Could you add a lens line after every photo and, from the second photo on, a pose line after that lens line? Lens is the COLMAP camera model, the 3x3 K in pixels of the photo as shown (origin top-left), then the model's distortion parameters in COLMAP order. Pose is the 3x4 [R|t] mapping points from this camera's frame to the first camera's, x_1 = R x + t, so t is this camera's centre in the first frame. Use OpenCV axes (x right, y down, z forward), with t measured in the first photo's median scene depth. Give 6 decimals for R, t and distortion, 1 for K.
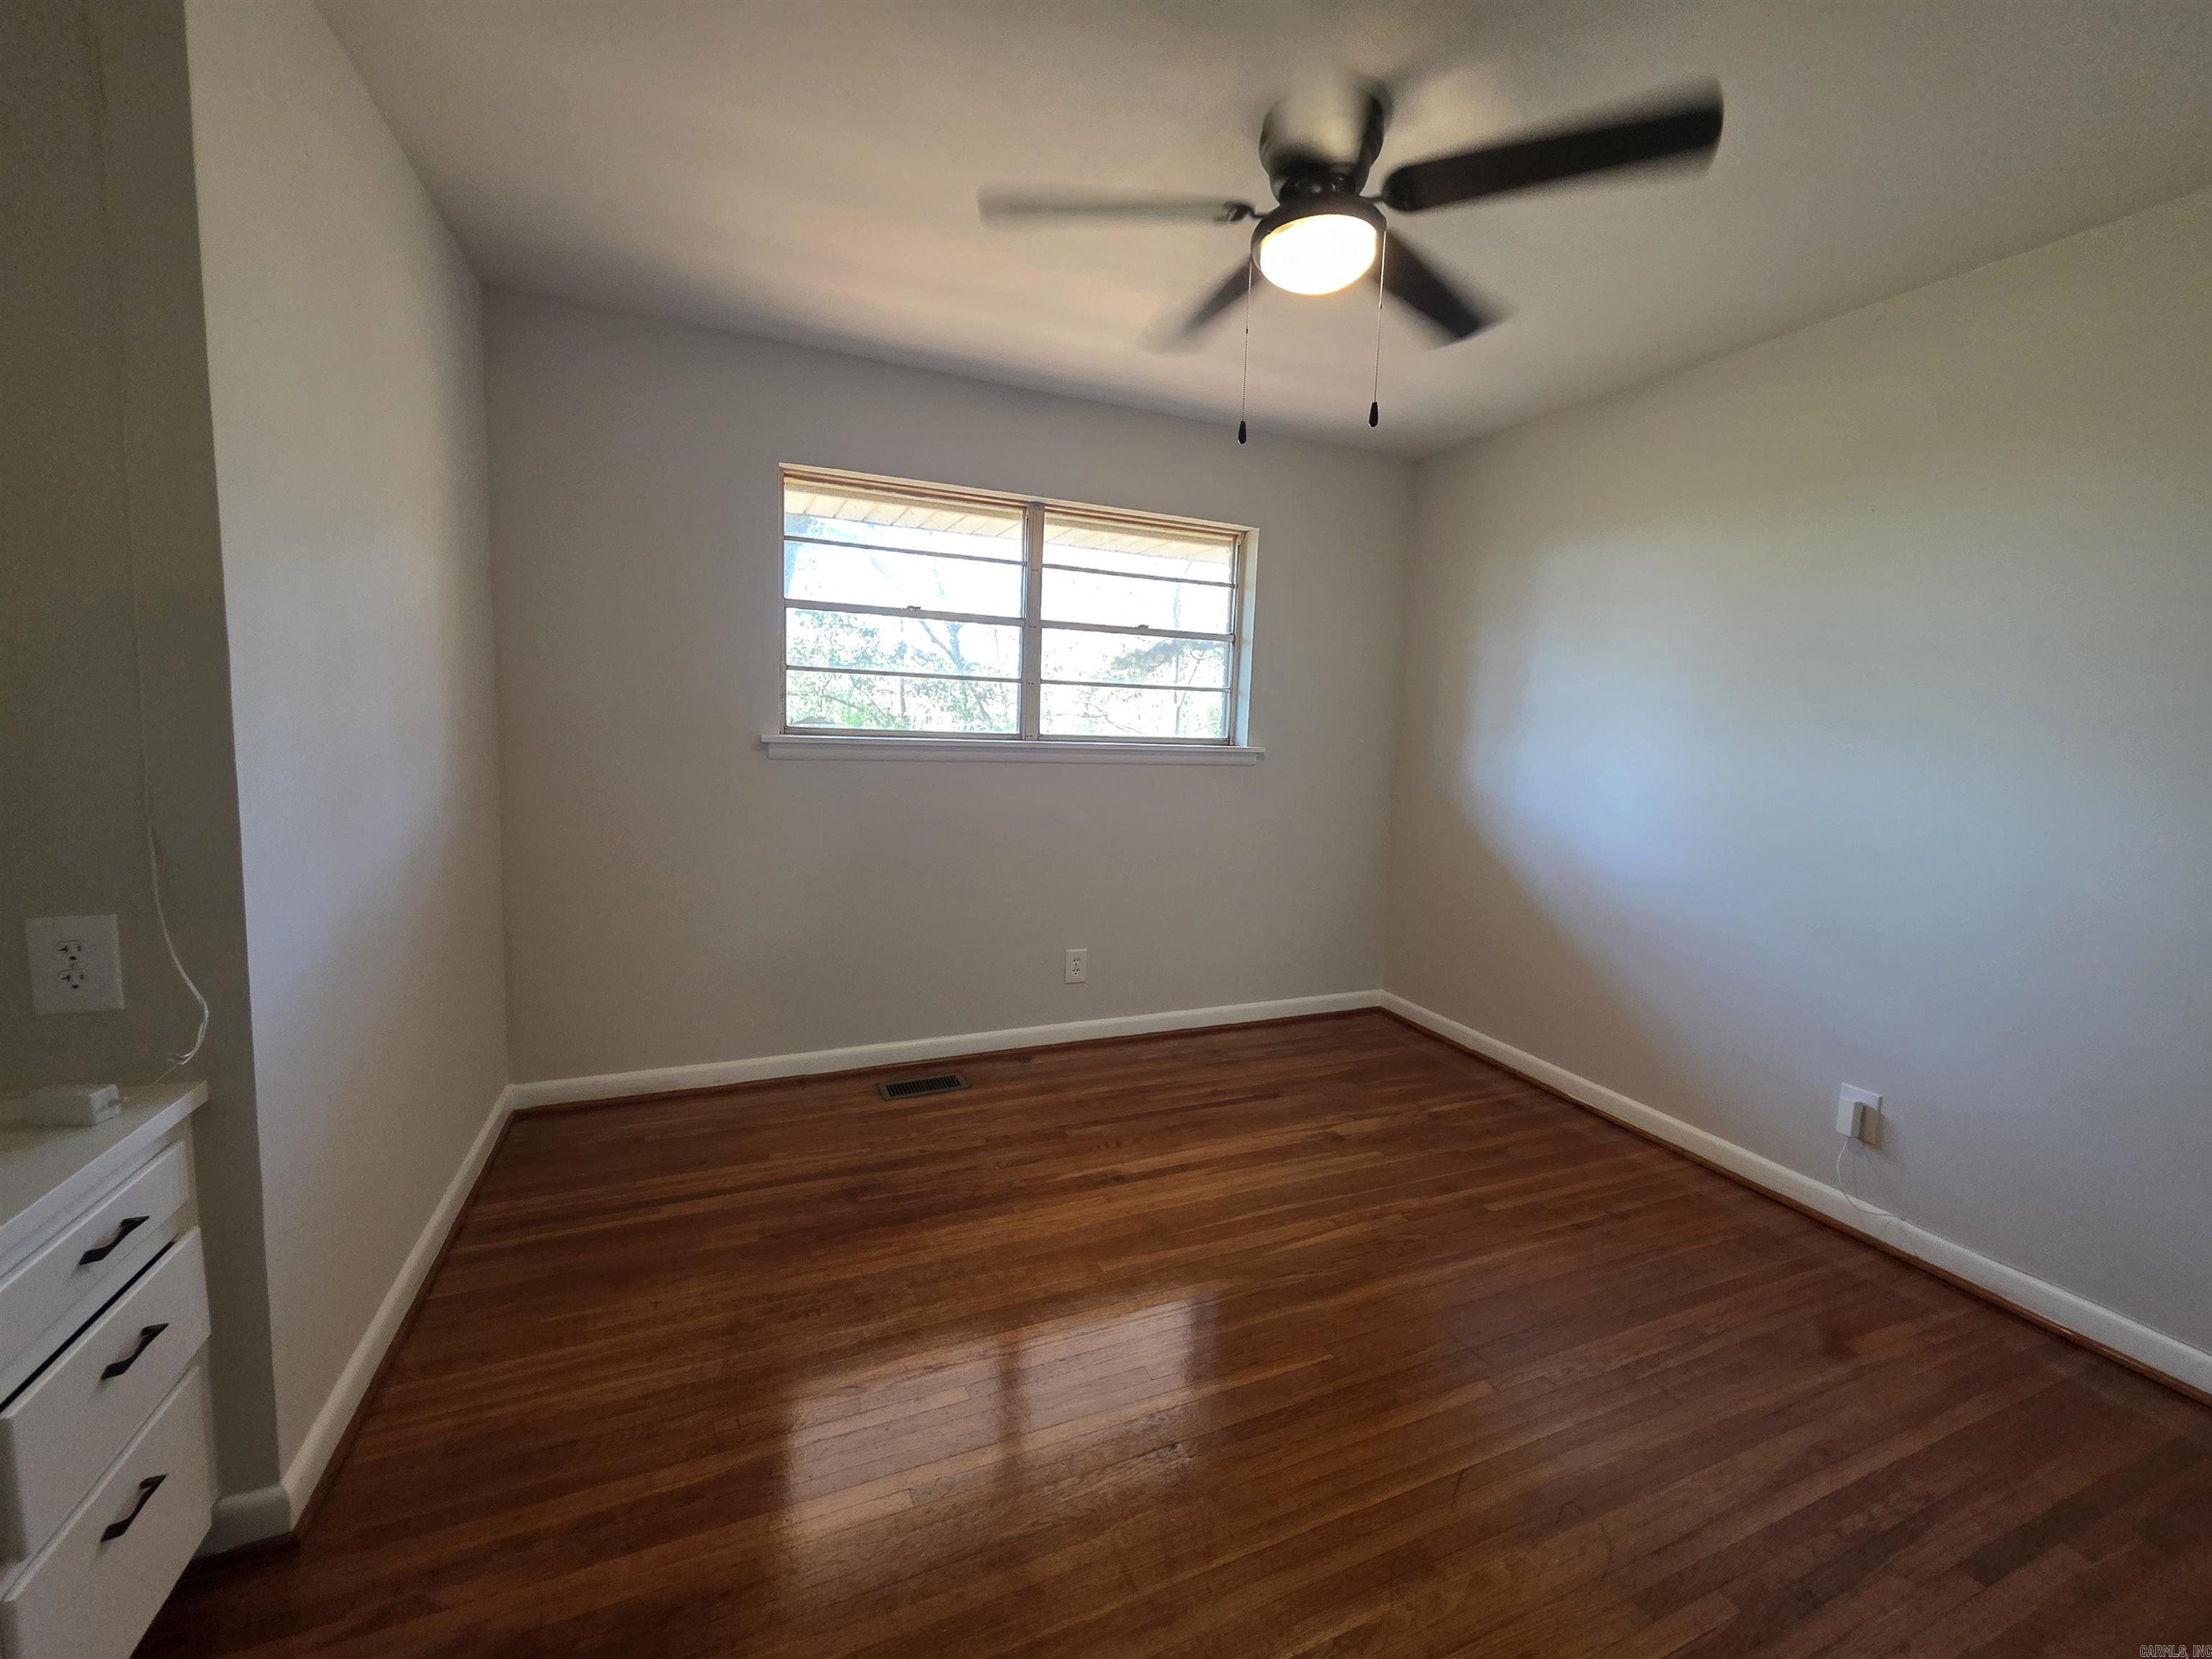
lens RADIAL K [[890.6, 0, 1110.4], [0, 890.6, 817.0], [0, 0, 1]] dist [0.001448, 0.000054]
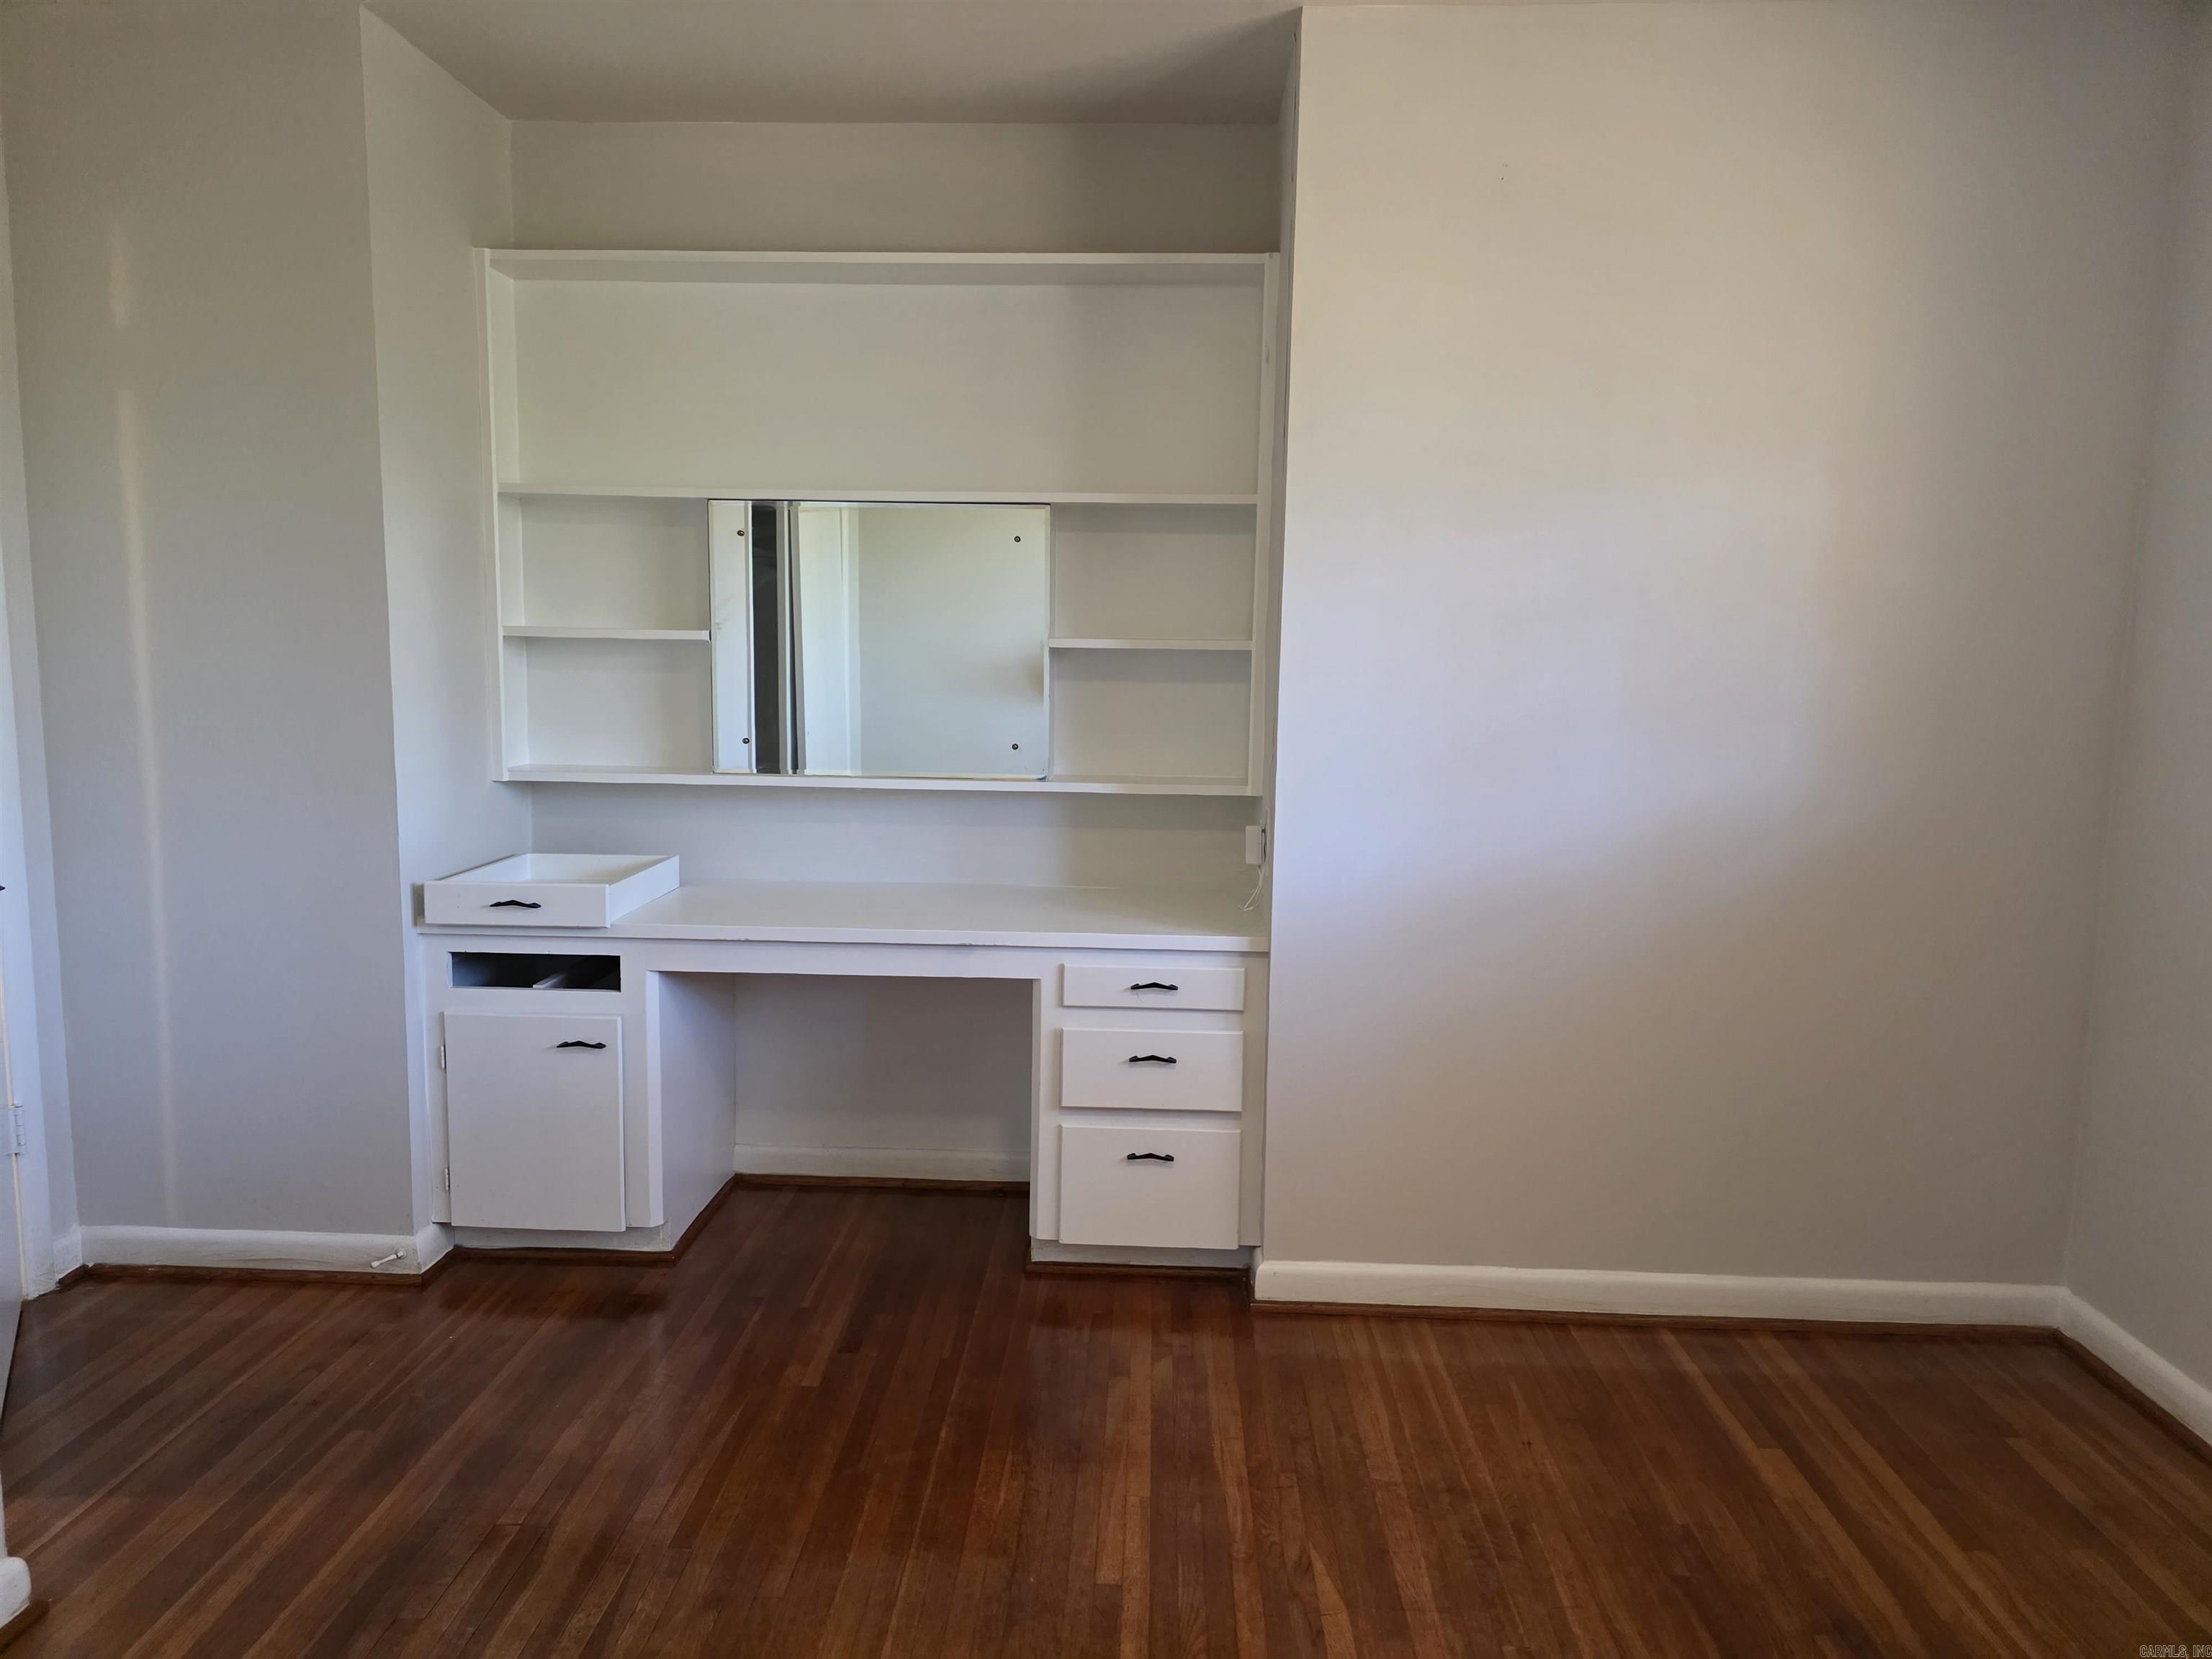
lens RADIAL K [[1488.4, 0, 1106.0], [0, 1488.4, 829.5], [0, 0, 1]] dist [0.051379, -0.048760]
pose [[-0.437128, 0.068287, -0.896803, 0.667159], [-0.126080, 0.982615, 0.136276, -0.090687], [0.890518, 0.172639, -0.420919, 0.973944]]
